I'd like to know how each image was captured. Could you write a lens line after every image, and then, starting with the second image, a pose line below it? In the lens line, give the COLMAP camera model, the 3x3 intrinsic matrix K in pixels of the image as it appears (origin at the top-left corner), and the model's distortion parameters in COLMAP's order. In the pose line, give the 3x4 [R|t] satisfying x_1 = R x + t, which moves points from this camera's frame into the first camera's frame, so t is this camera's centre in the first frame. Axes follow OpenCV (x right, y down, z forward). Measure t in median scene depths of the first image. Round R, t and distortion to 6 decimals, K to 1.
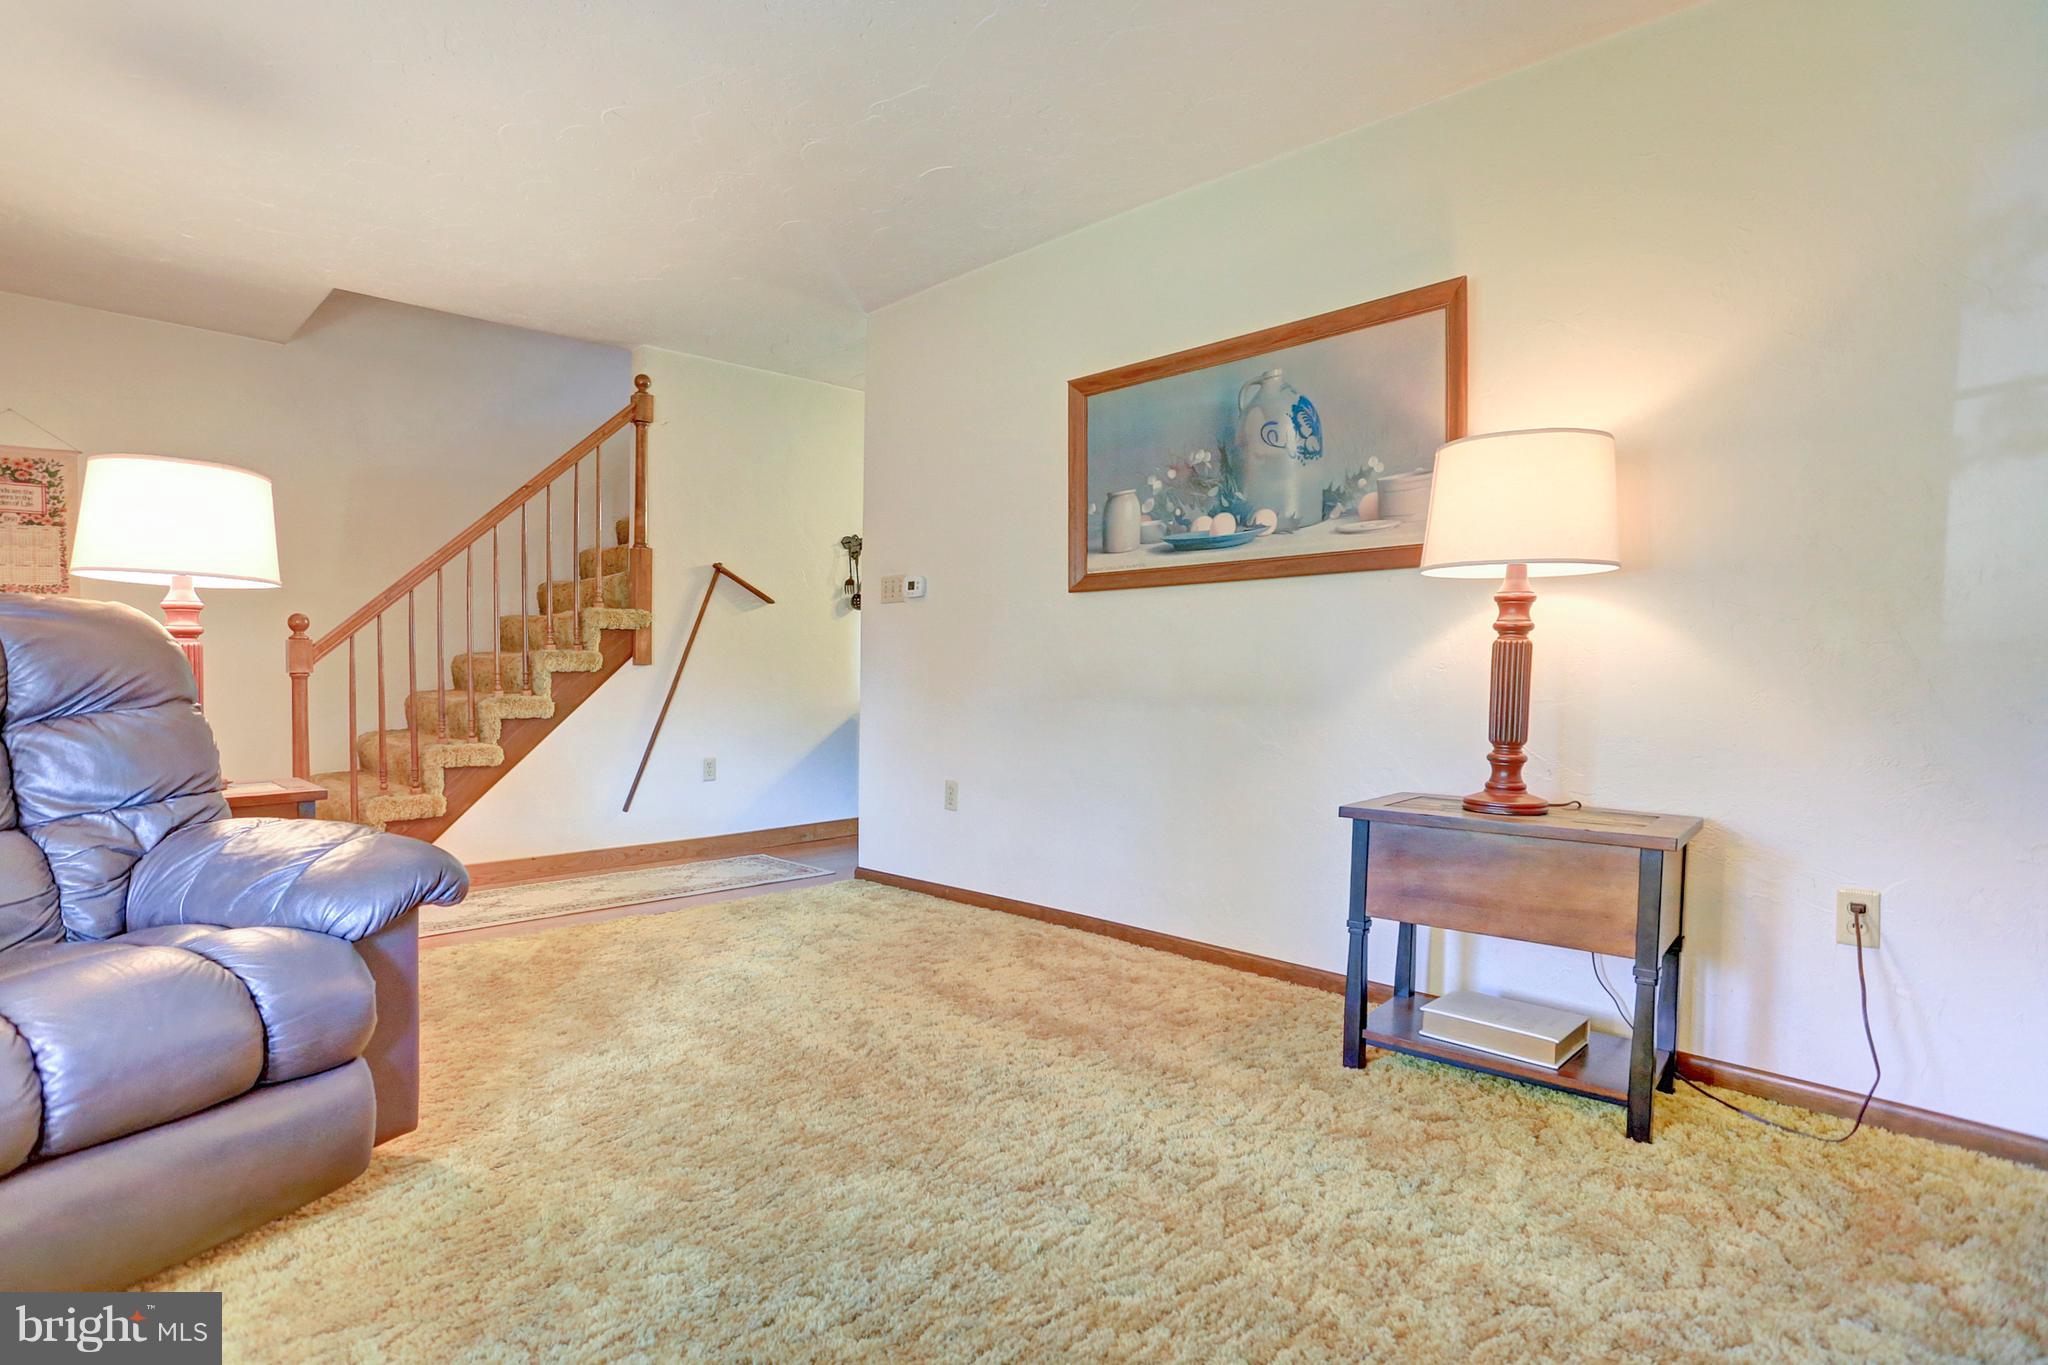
lens RADIAL K [[1020.3, 0, 1007.2], [0, 1020.3, 661.8], [0, 0, 1]] dist [-0.077316, 0.025230]
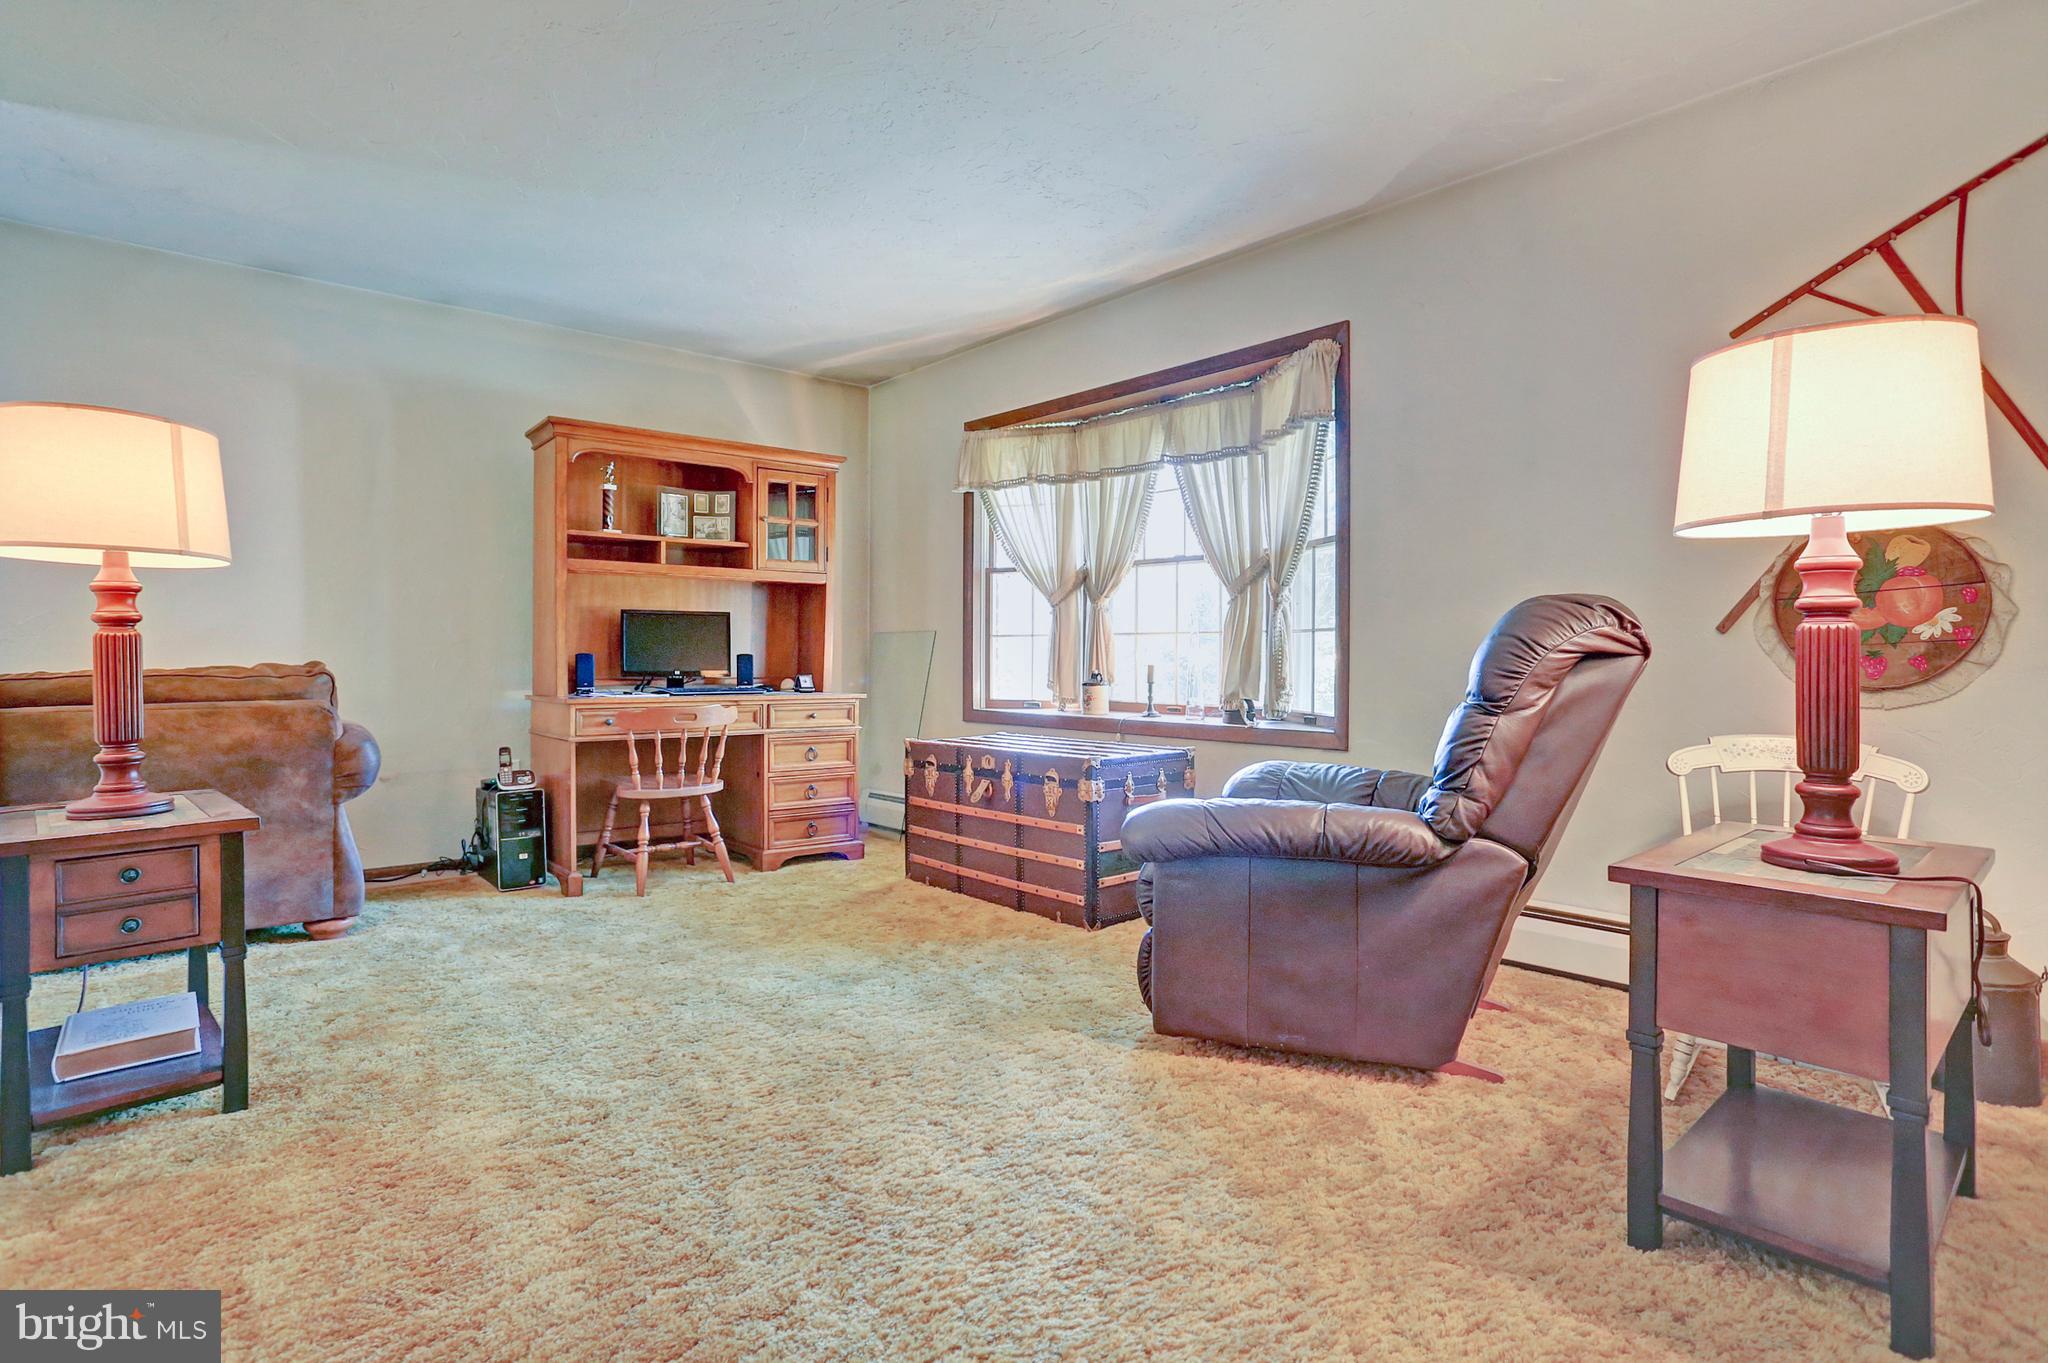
lens RADIAL K [[1020.3, 0, 1007.2], [0, 1020.3, 660.8], [0, 0, 1]] dist [-0.077316, 0.025230]
pose [[-0.996599, 0.000637, 0.082402, -0.300092], [0.000561, 0.999999, -0.000956, 0.005362], [-0.082402, -0.000907, -0.996599, 1.352863]]
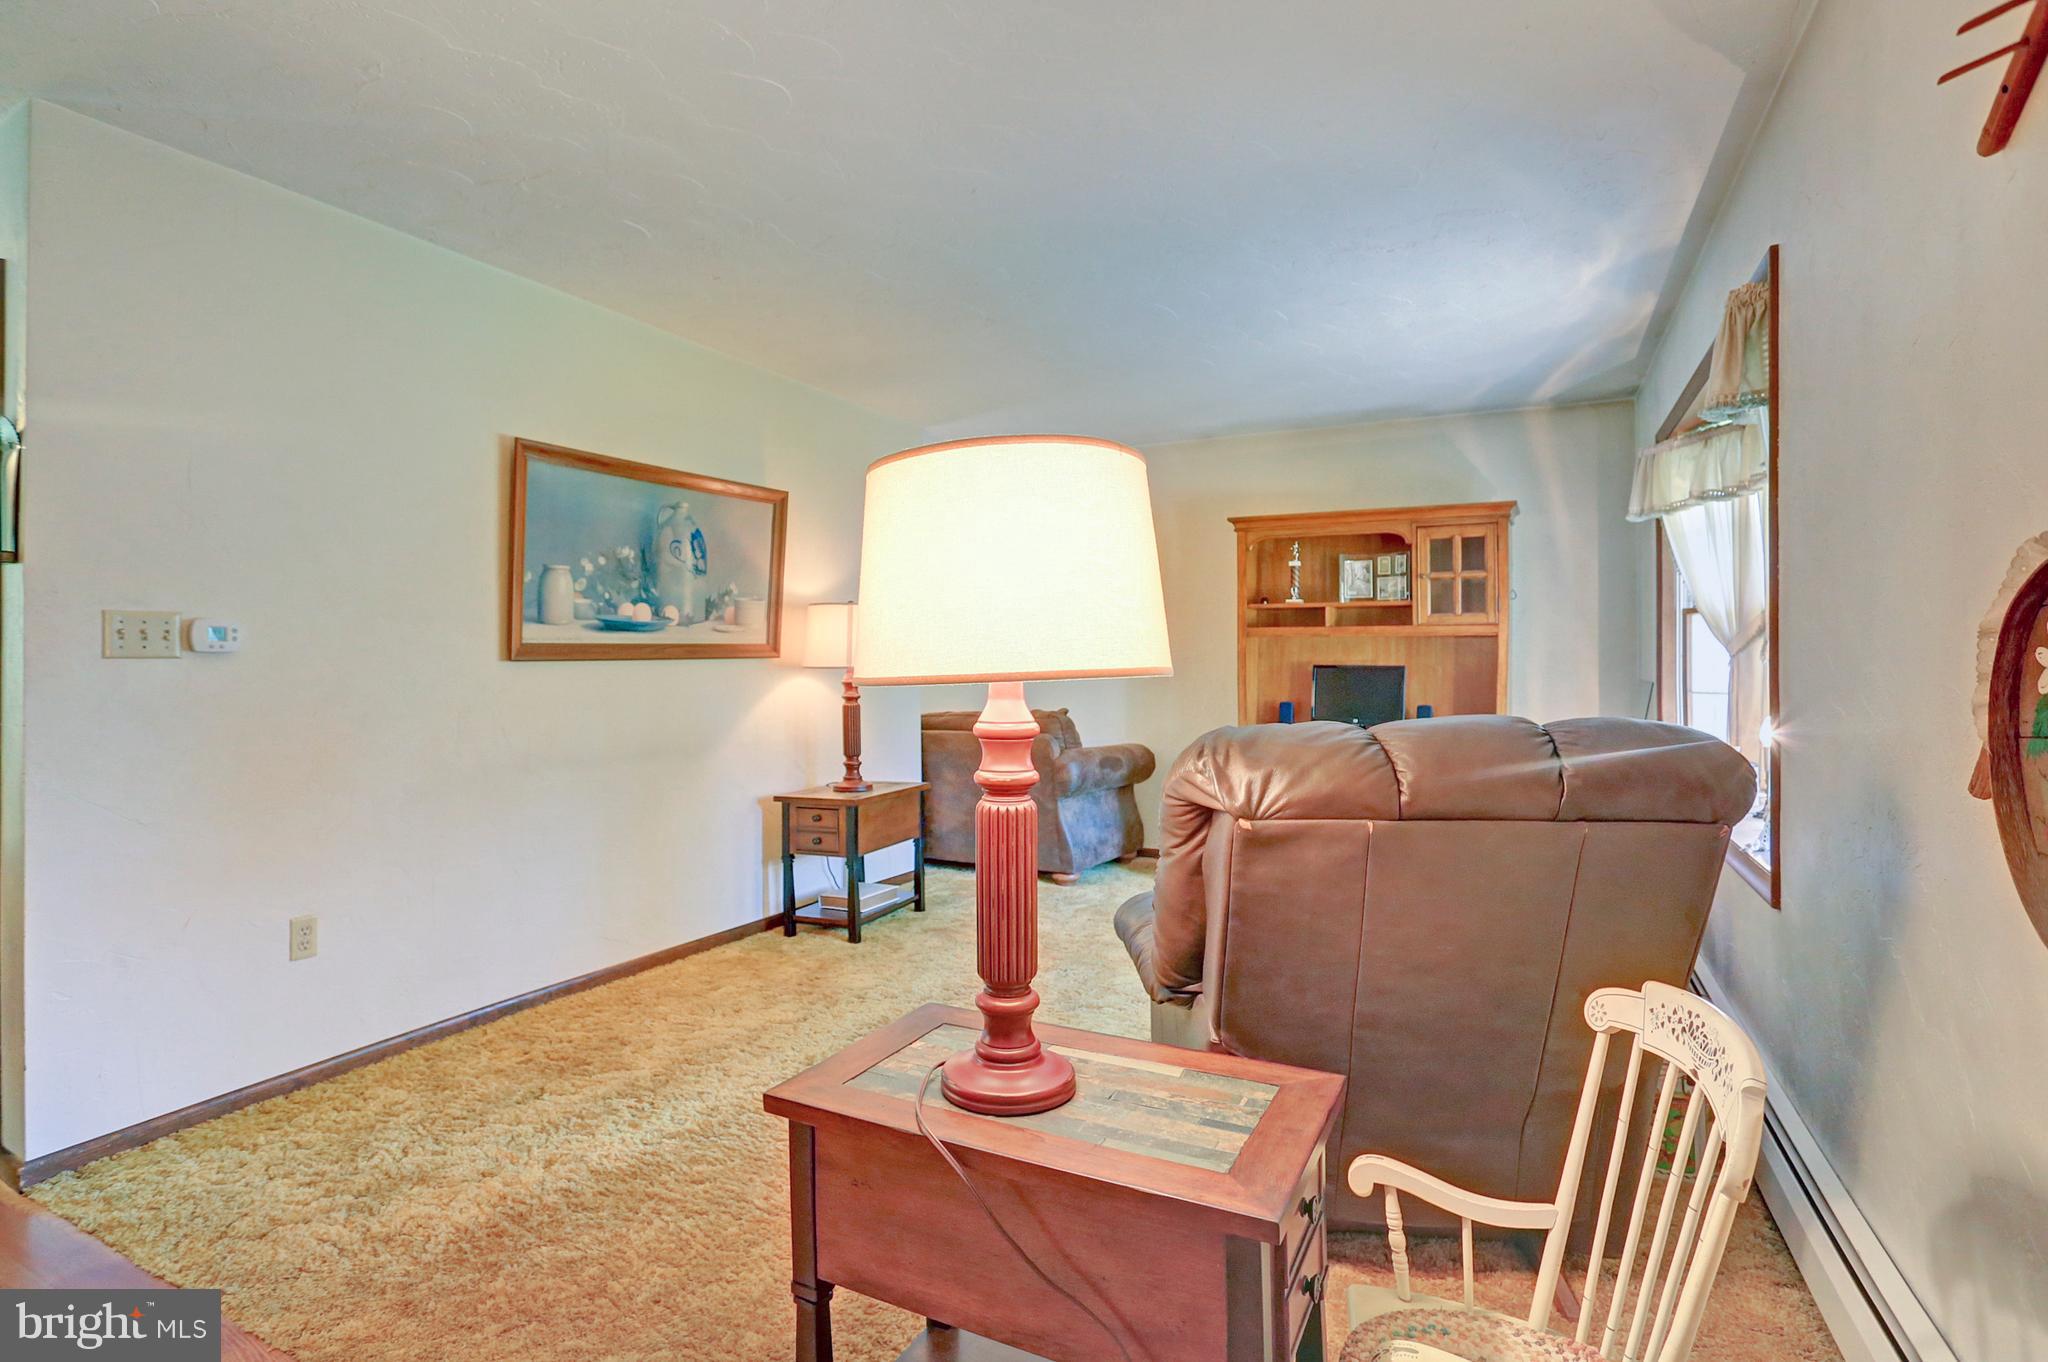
lens RADIAL K [[1020.3, 0, 1007.2], [0, 1020.3, 660.3], [0, 0, 1]] dist [-0.077316, 0.025230]
pose [[-0.293947, 0.002071, 0.955819, -1.099656], [0.001941, 0.999997, -0.001570, -0.076012], [-0.955820, 0.001394, -0.293950, 0.952668]]
